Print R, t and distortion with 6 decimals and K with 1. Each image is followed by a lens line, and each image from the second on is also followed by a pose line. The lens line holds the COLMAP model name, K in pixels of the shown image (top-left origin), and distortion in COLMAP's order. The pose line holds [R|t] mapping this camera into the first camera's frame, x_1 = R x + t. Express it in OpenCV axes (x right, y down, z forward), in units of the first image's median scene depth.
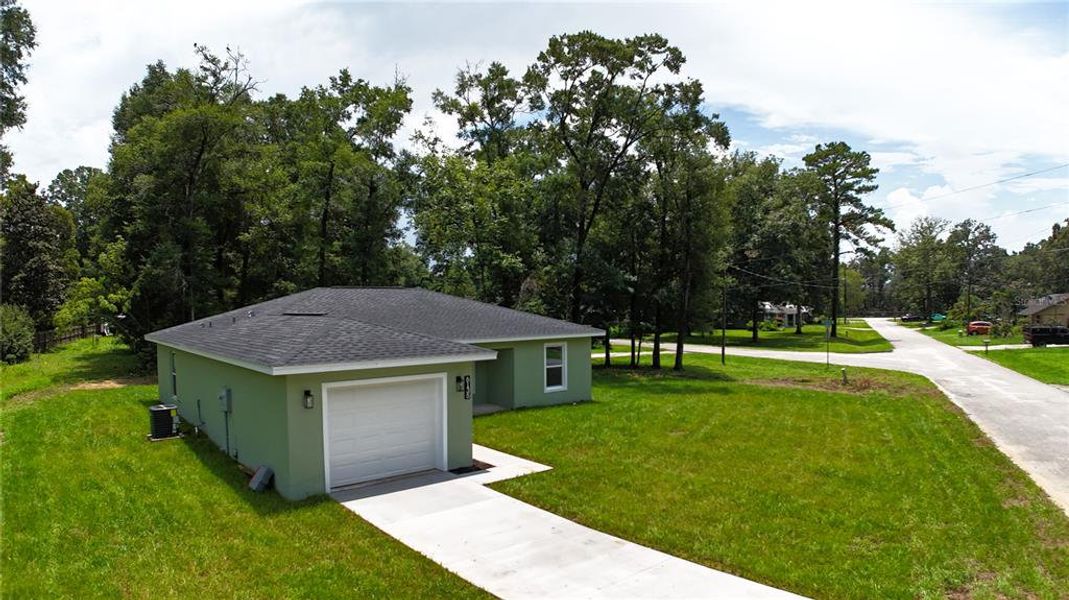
lens RADIAL K [[655.6, 0, 538.2], [0, 655.6, 301.5], [0, 0, 1]] dist [-0.182953, 0.016992]
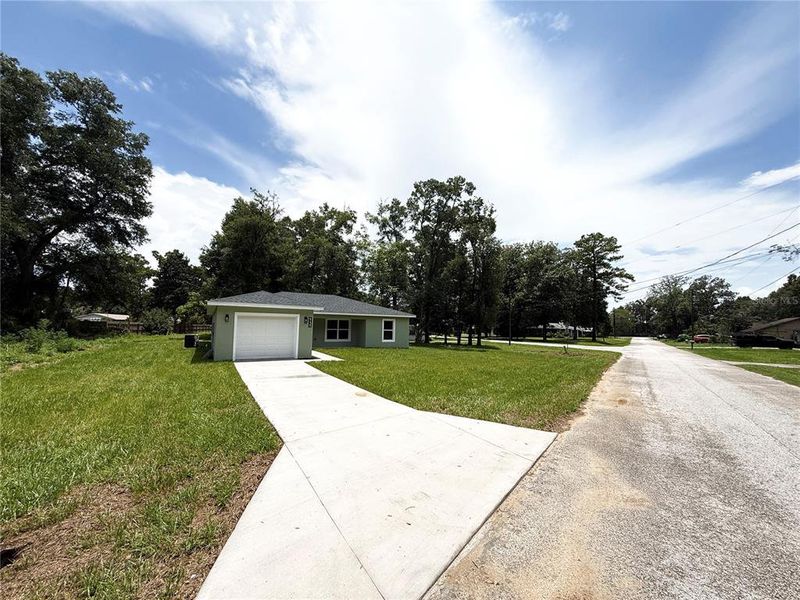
lens RADIAL K [[321.8, 0, 398.5], [0, 321.8, 302.8], [0, 0, 1]] dist [0.001198, 0.000521]
pose [[0.982560, 0.011042, -0.185617, 0.153228], [-0.025592, 0.996766, -0.076176, 0.054314], [0.184175, 0.079598, 0.979665, -0.017325]]
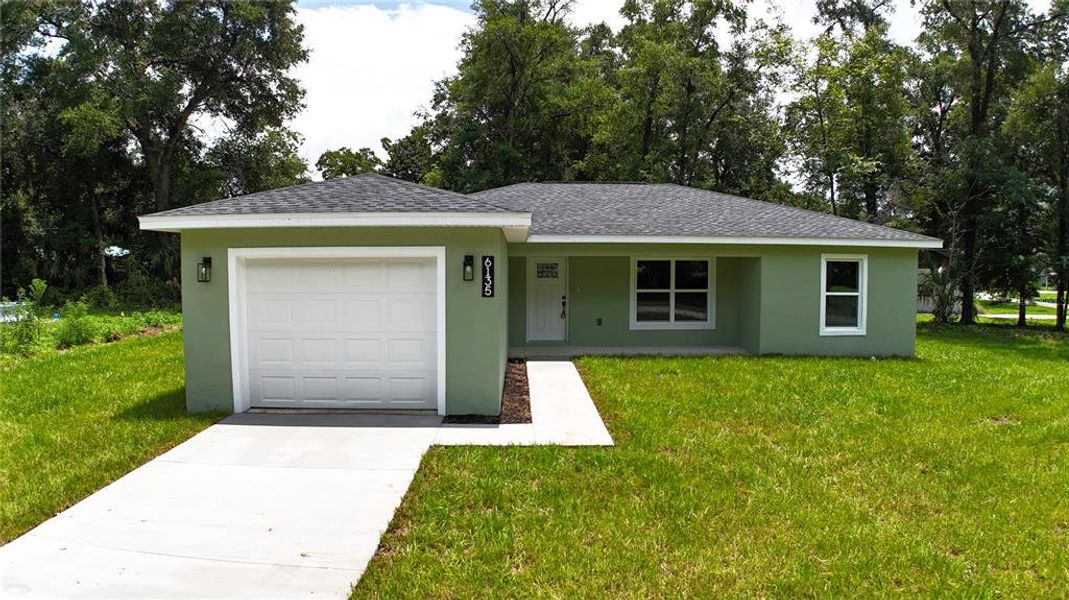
lens RADIAL K [[655.6, 0, 541.1], [0, 655.6, 301.0], [0, 0, 1]] dist [-0.182953, 0.016992]
pose [[0.767690, 0.042105, -0.639436, 0.112536], [-0.009187, 0.998460, 0.054716, 0.046612], [0.640755, -0.036131, 0.766895, 0.226369]]
